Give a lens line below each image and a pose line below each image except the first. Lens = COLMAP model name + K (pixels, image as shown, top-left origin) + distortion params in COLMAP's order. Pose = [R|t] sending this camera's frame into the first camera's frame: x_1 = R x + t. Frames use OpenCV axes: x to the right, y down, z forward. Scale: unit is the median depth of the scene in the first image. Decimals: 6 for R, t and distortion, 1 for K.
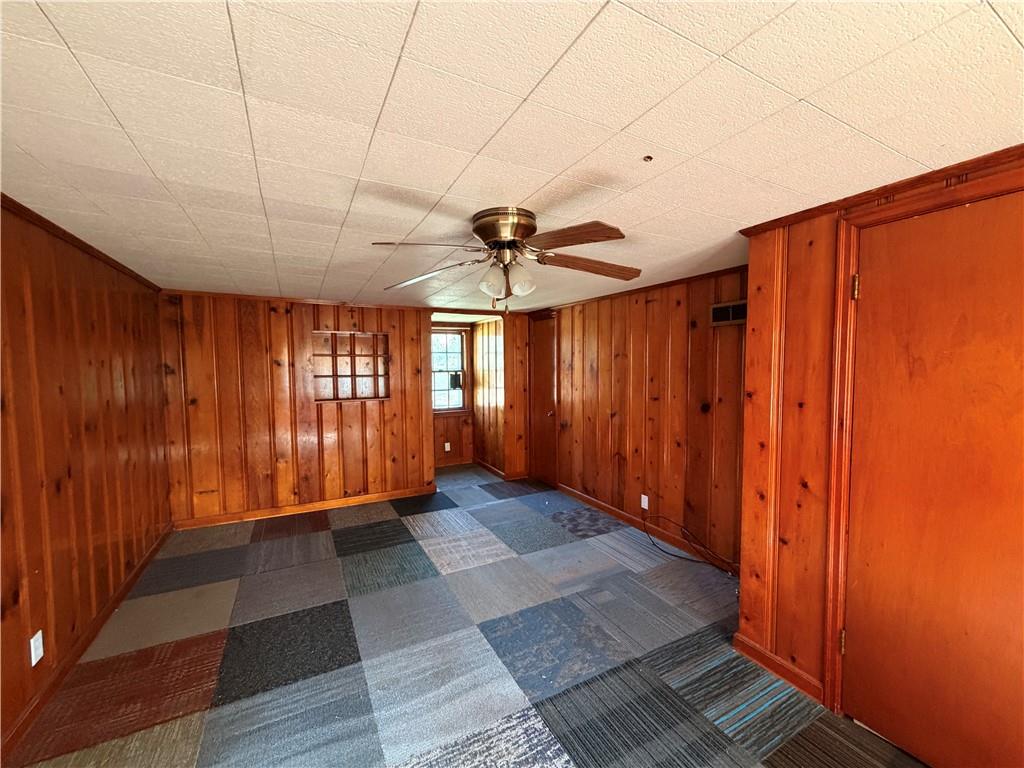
lens RADIAL K [[407.7, 0, 510.8], [0, 407.7, 385.4], [0, 0, 1]] dist [-0.003514, 0.000522]
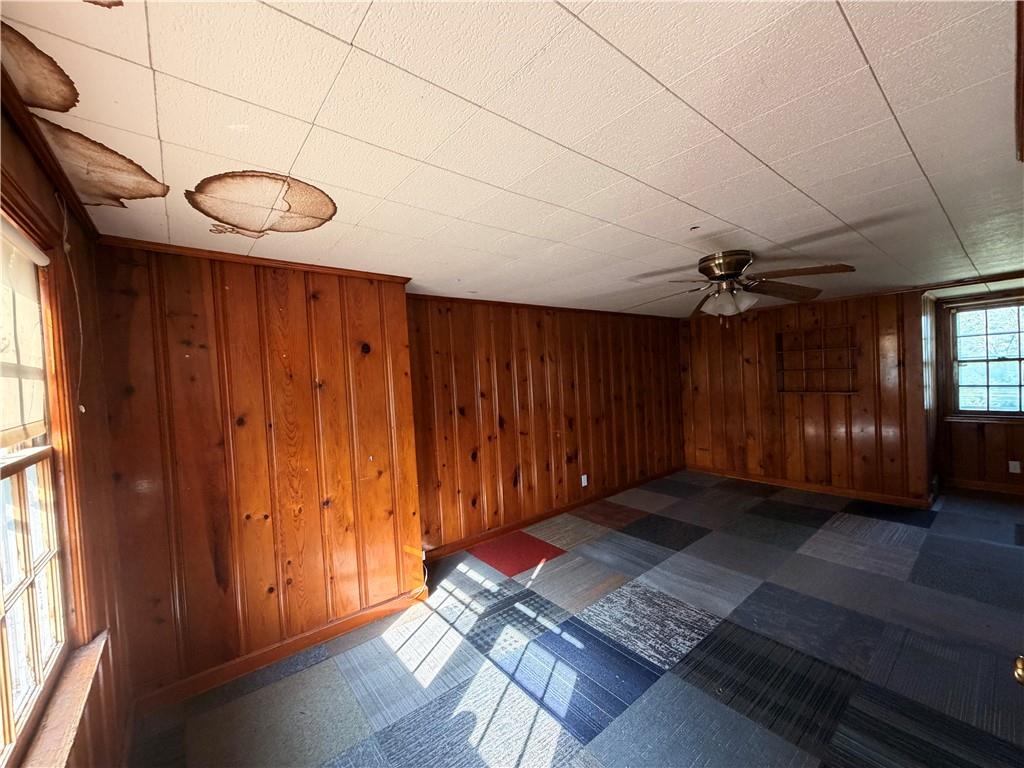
lens RADIAL K [[407.7, 0, 510.9], [0, 407.7, 383.7], [0, 0, 1]] dist [-0.003514, 0.000522]
pose [[0.194305, 0.022332, -0.980687, 0.731700], [-0.002615, 0.999749, 0.022248, -0.013168], [0.980938, -0.001759, 0.194315, 0.026232]]
